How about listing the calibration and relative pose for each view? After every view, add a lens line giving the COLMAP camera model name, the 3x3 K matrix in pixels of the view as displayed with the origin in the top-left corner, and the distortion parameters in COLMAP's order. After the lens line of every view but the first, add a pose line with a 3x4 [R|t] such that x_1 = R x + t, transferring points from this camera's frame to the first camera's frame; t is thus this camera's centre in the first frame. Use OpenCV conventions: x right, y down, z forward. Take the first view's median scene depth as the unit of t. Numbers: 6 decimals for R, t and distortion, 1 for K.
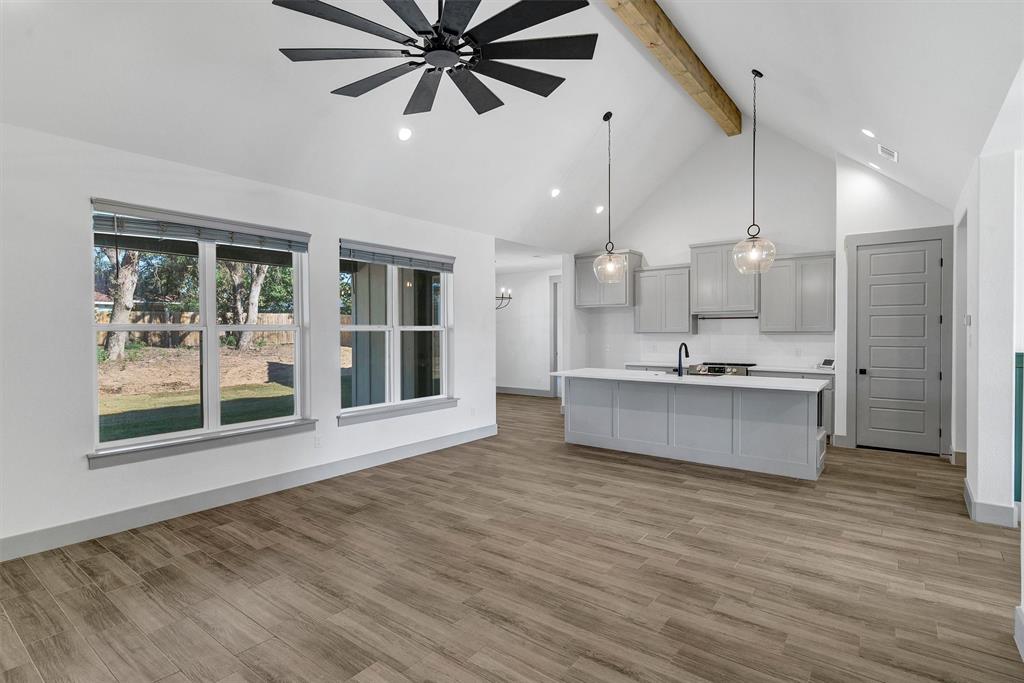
lens RADIAL K [[504.7, 0, 507.2], [0, 504.7, 336.8], [0, 0, 1]] dist [0.006445, -0.000361]
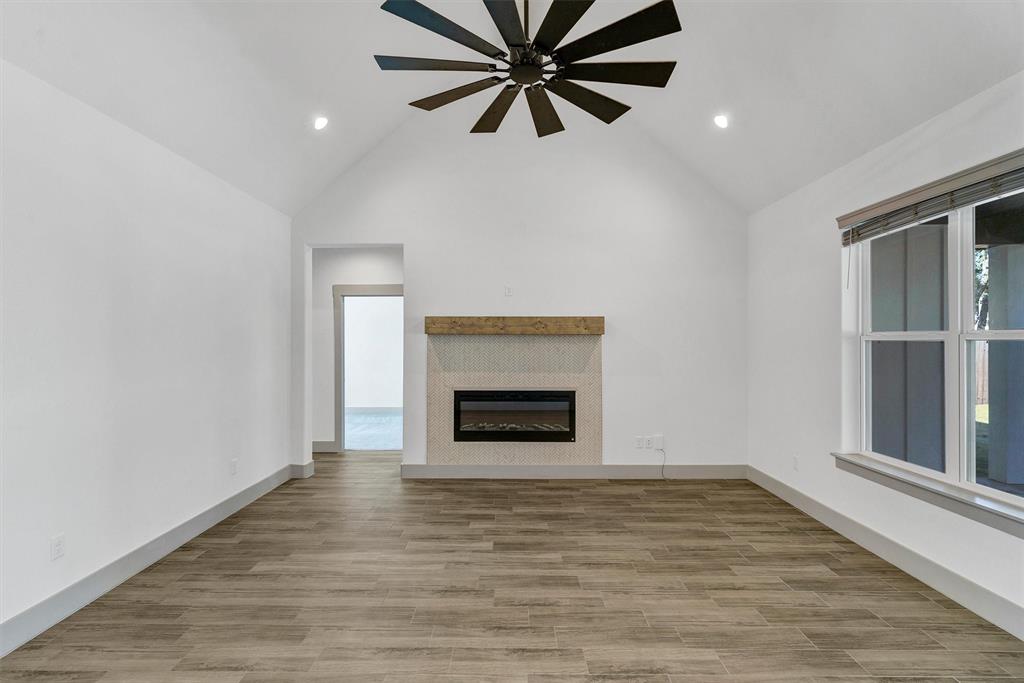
lens RADIAL K [[504.7, 0, 492.4], [0, 504.7, 345.6], [0, 0, 1]] dist [0.006445, -0.000361]
pose [[-0.812338, 0.006905, -0.583146, 0.439576], [-0.003305, 0.999859, 0.016443, -0.019211], [0.583177, 0.015284, -0.812201, 1.501419]]
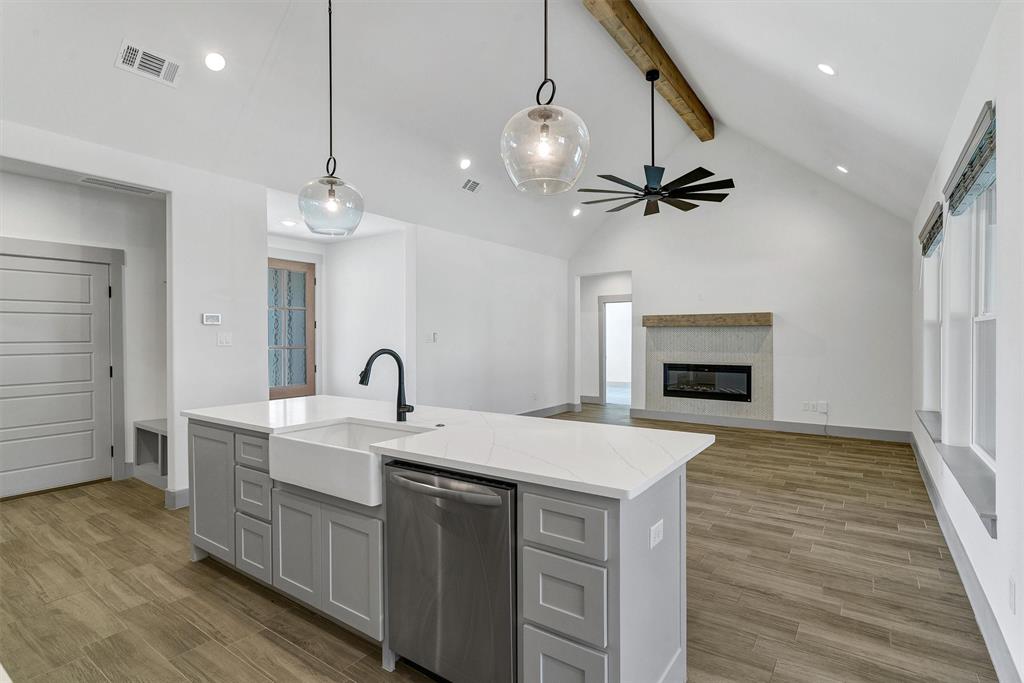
lens RADIAL K [[504.7, 0, 511.5], [0, 504.7, 342.2], [0, 0, 1]] dist [0.006445, -0.000361]
pose [[-0.999134, 0.008059, -0.040812, 0.447131], [0.007304, 0.999800, 0.018620, -0.004750], [0.040954, 0.018306, -0.998993, 2.523918]]
